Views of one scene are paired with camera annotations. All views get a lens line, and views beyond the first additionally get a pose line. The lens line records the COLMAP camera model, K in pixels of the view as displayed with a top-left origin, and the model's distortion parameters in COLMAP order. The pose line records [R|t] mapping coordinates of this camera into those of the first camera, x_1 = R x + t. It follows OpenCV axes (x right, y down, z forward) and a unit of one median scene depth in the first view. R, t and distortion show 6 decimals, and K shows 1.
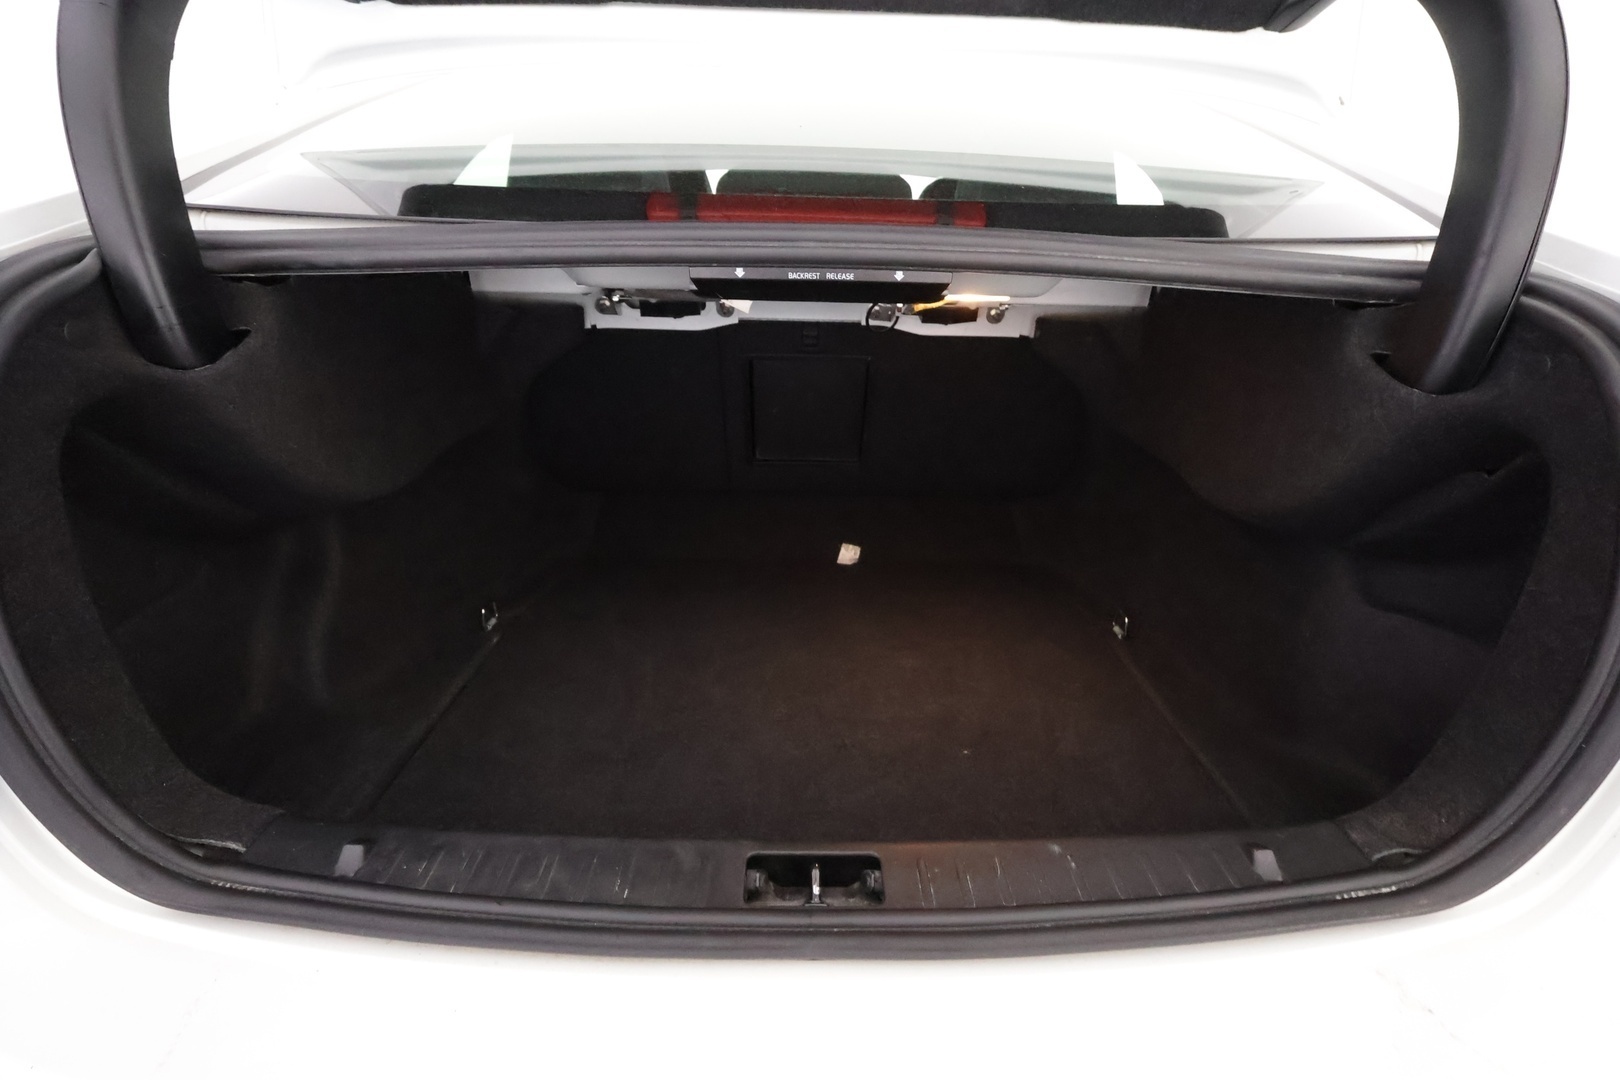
lens RADIAL K [[755.1, 0, 814.6], [0, 755.1, 546.0], [0, 0, 1]] dist [-0.004703, 0.006911]
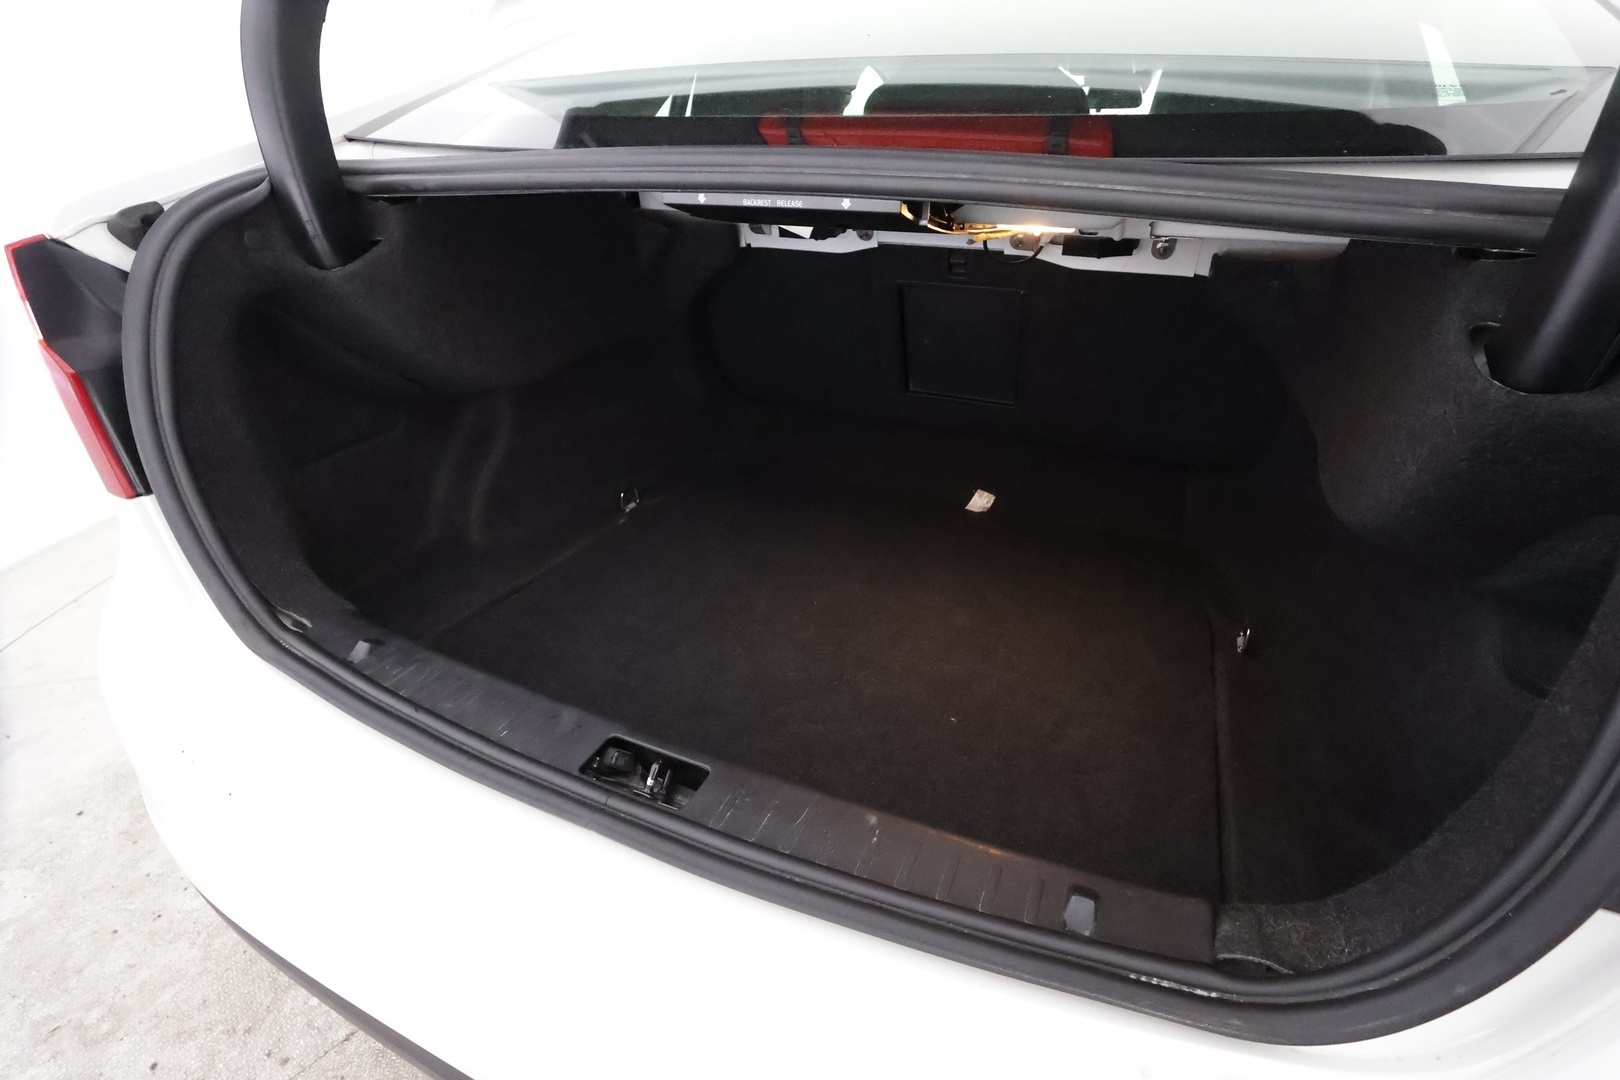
lens RADIAL K [[755.1, 0, 814.6], [0, 755.1, 546.0], [0, 0, 1]] dist [-0.004703, 0.006911]
pose [[0.904034, 0.188205, -0.383798, 0.516092], [-0.150229, 0.980469, 0.126934, -0.051616], [0.400192, -0.057095, 0.914651, 0.095913]]
